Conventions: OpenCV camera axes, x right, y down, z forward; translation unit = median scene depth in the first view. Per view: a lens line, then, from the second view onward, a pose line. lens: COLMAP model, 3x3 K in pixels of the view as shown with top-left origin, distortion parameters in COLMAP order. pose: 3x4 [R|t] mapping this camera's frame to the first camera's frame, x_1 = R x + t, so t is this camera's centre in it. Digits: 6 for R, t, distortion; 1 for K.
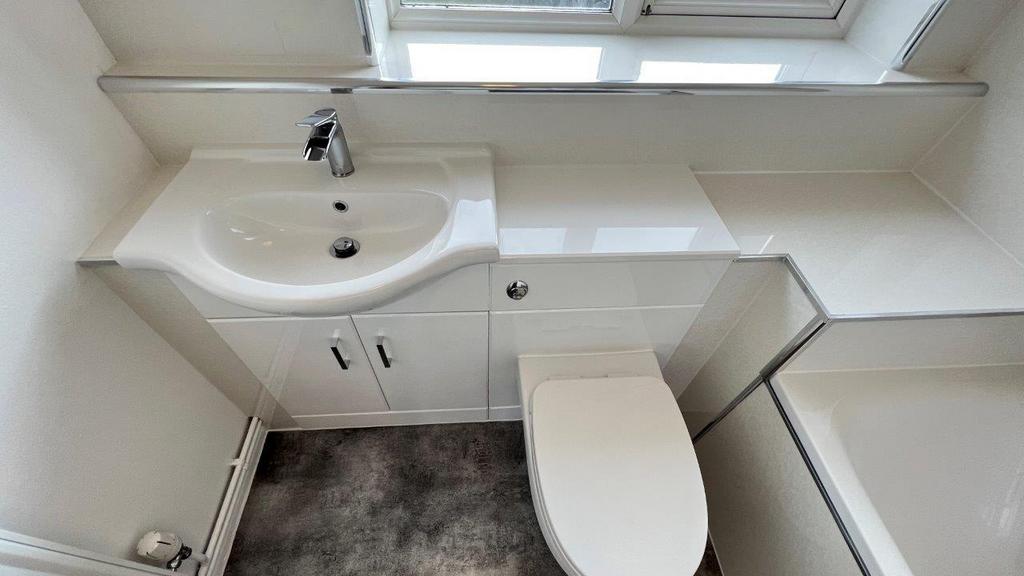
lens RADIAL K [[409.3, 0, 510.2], [0, 409.3, 284.5], [0, 0, 1]] dist [-0.002990, 0.000698]
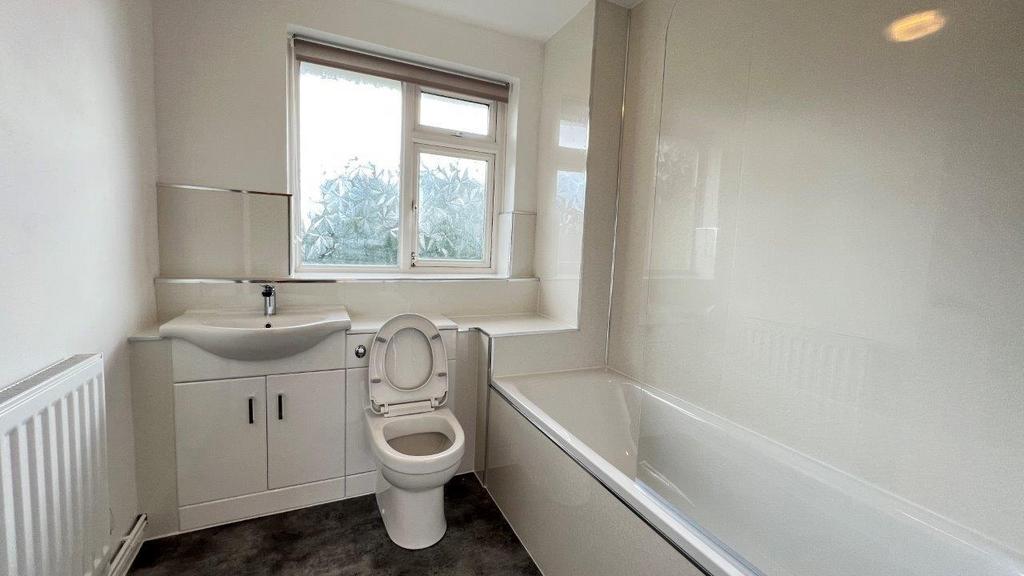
lens RADIAL K [[409.3, 0, 509.4], [0, 409.3, 284.1], [0, 0, 1]] dist [-0.002990, 0.000698]
pose [[0.932299, -0.037543, 0.359734, -0.008104], [0.271624, 0.729422, -0.627824, 0.934580], [-0.238828, 0.683033, 0.690237, -0.629443]]
